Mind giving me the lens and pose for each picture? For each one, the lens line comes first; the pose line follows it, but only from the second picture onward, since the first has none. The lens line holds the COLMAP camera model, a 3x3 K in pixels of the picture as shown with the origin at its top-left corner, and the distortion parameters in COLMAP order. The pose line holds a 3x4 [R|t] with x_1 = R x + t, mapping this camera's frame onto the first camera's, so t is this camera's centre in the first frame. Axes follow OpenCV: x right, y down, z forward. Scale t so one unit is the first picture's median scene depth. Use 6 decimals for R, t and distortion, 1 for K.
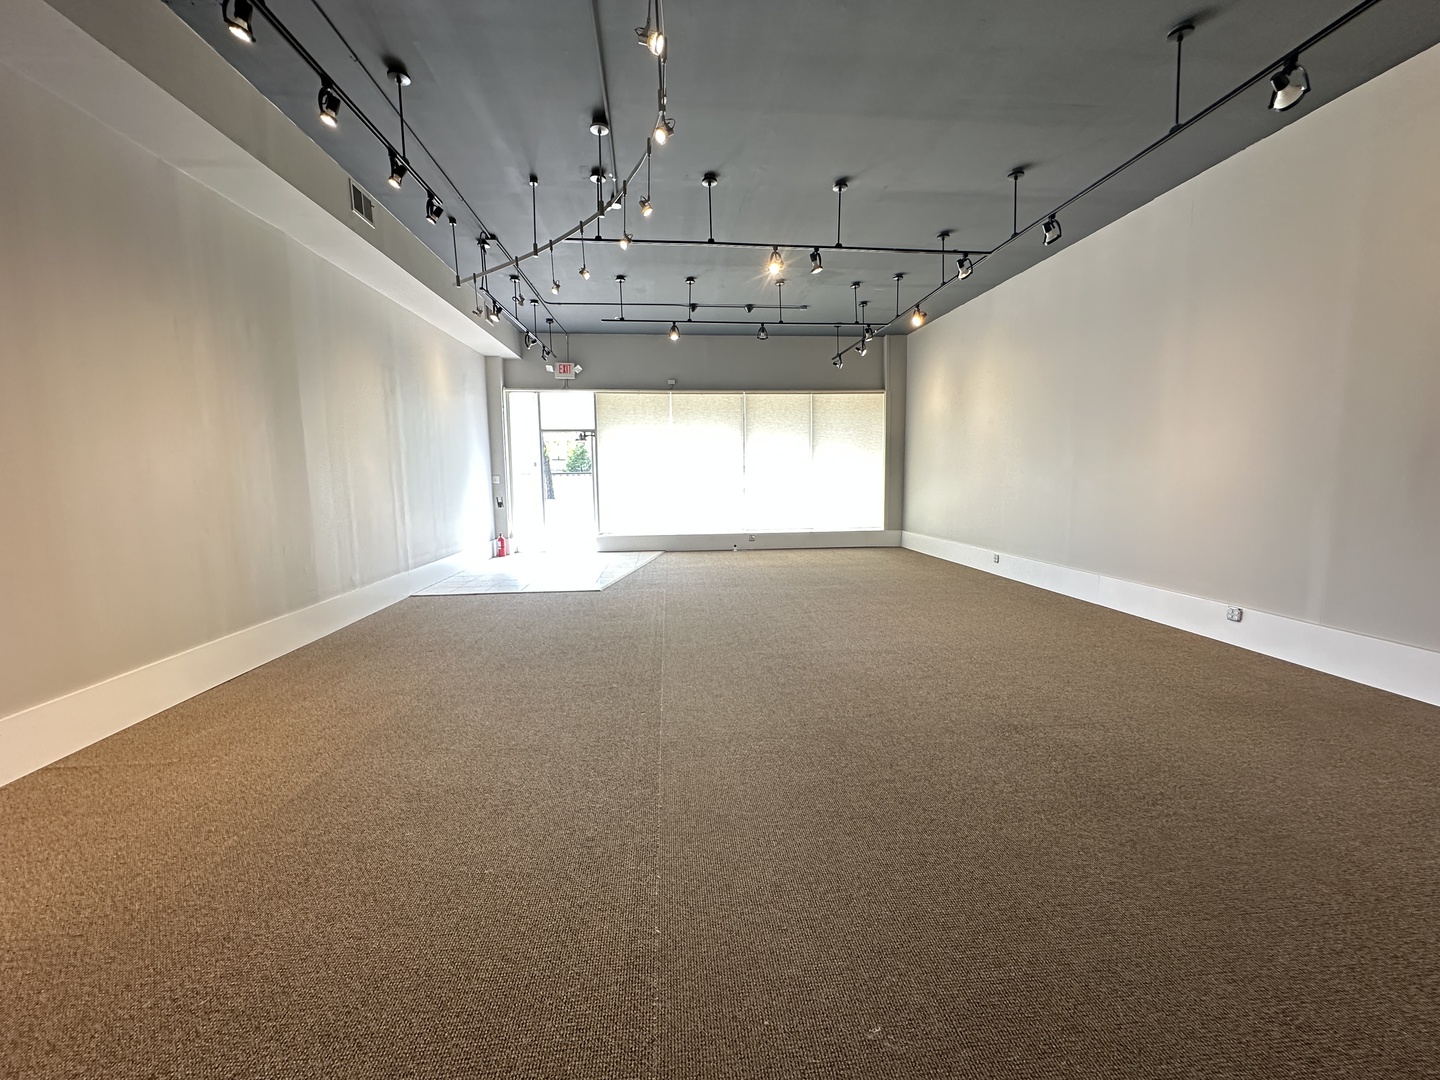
lens RADIAL K [[577.8, 0, 720.3], [0, 577.8, 532.7], [0, 0, 1]] dist [-0.000381, 0.000019]
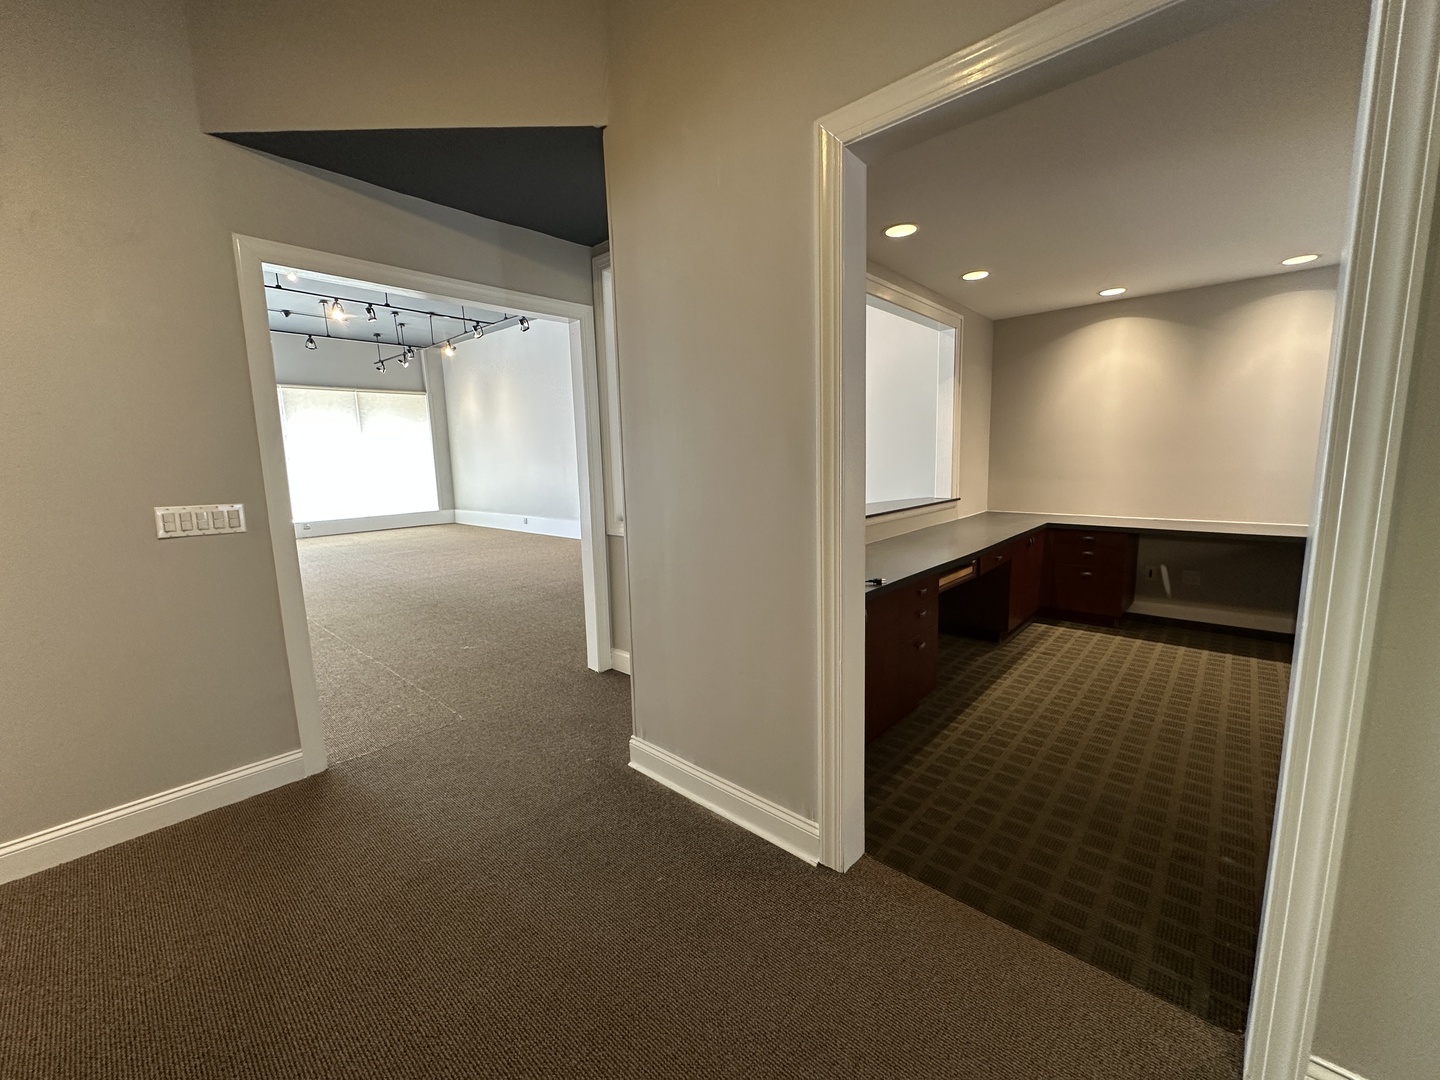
lens RADIAL K [[577.8, 0, 716.5], [0, 577.8, 537.4], [0, 0, 1]] dist [-0.000381, 0.000019]
pose [[0.740466, -0.103737, 0.664040, -0.102618], [0.085212, 0.994534, 0.060349, 0.031803], [-0.666670, 0.011898, 0.745258, -0.309068]]
